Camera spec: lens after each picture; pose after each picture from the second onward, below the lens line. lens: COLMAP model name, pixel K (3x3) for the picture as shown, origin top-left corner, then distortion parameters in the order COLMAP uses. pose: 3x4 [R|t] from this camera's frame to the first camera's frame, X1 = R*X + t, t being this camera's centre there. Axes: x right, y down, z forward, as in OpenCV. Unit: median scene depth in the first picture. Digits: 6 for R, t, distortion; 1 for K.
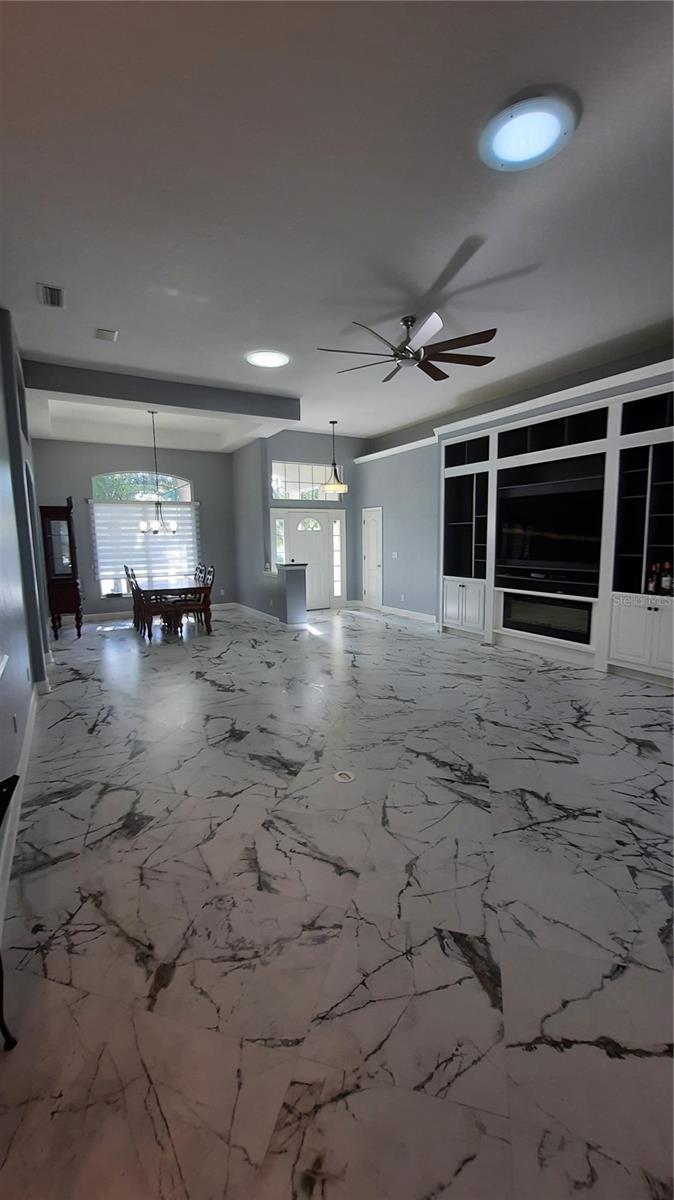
lens RADIAL K [[479.3, 0, 337.0], [0, 479.3, 600.0], [0, 0, 1]] dist [-0.000881, -0.000120]
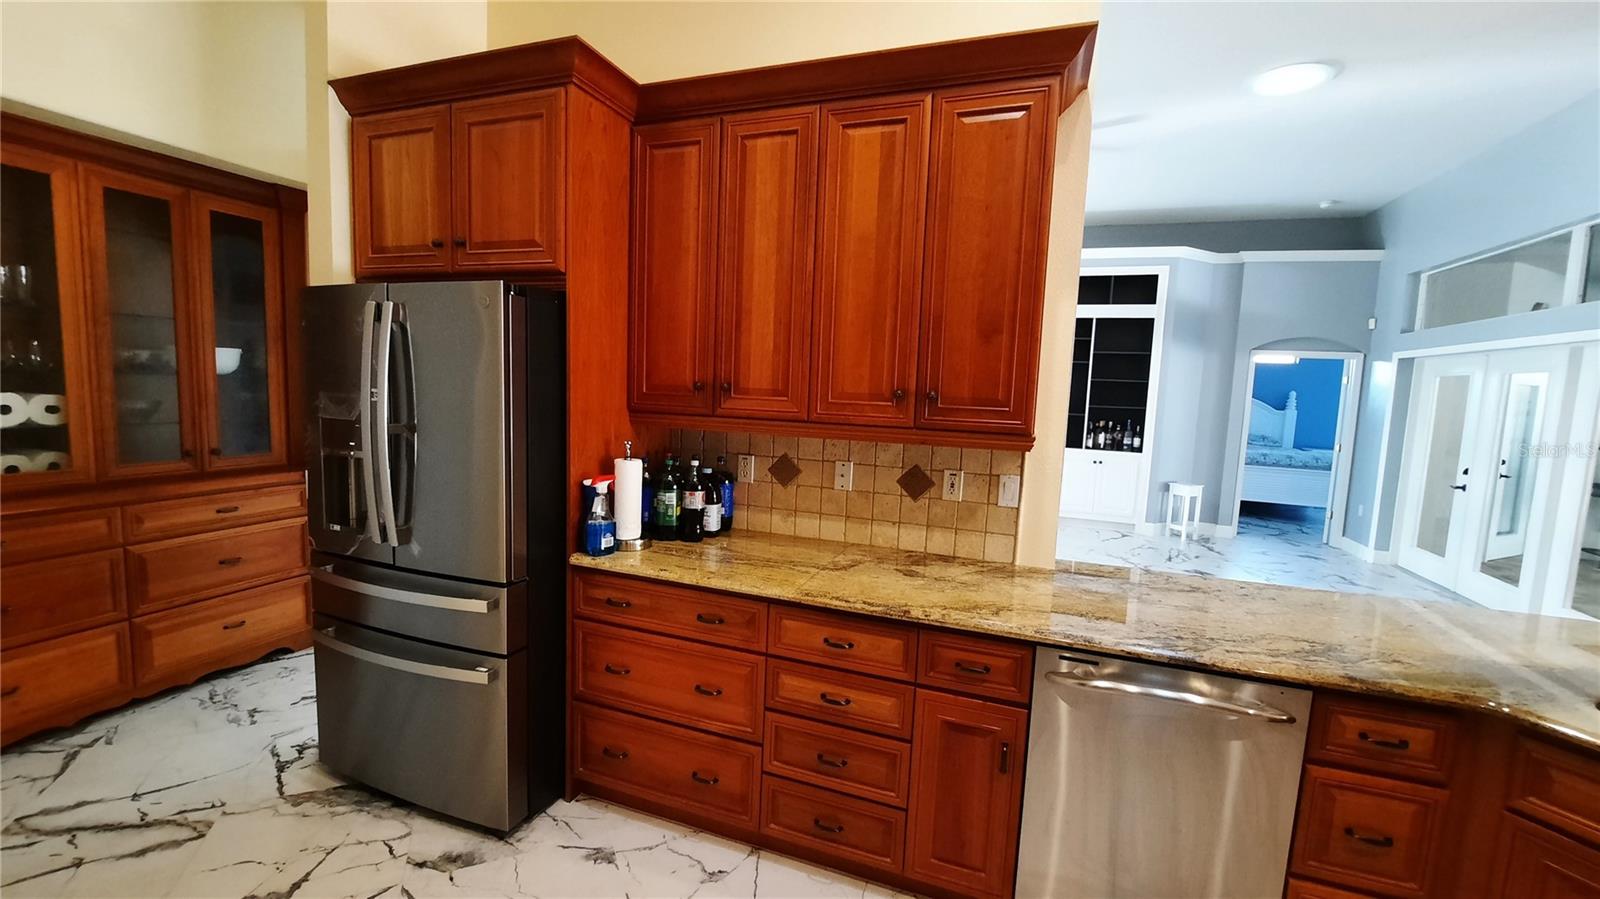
lens RADIAL K [[639.1, 0, 800.0], [0, 639.1, 449.5], [0, 0, 1]] dist [-0.000881, -0.000120]
pose [[0.765387, -0.020293, 0.643250, -0.834391], [0.033760, 0.999393, -0.008642, -0.021695], [-0.642684, 0.028331, 0.765608, 0.288127]]
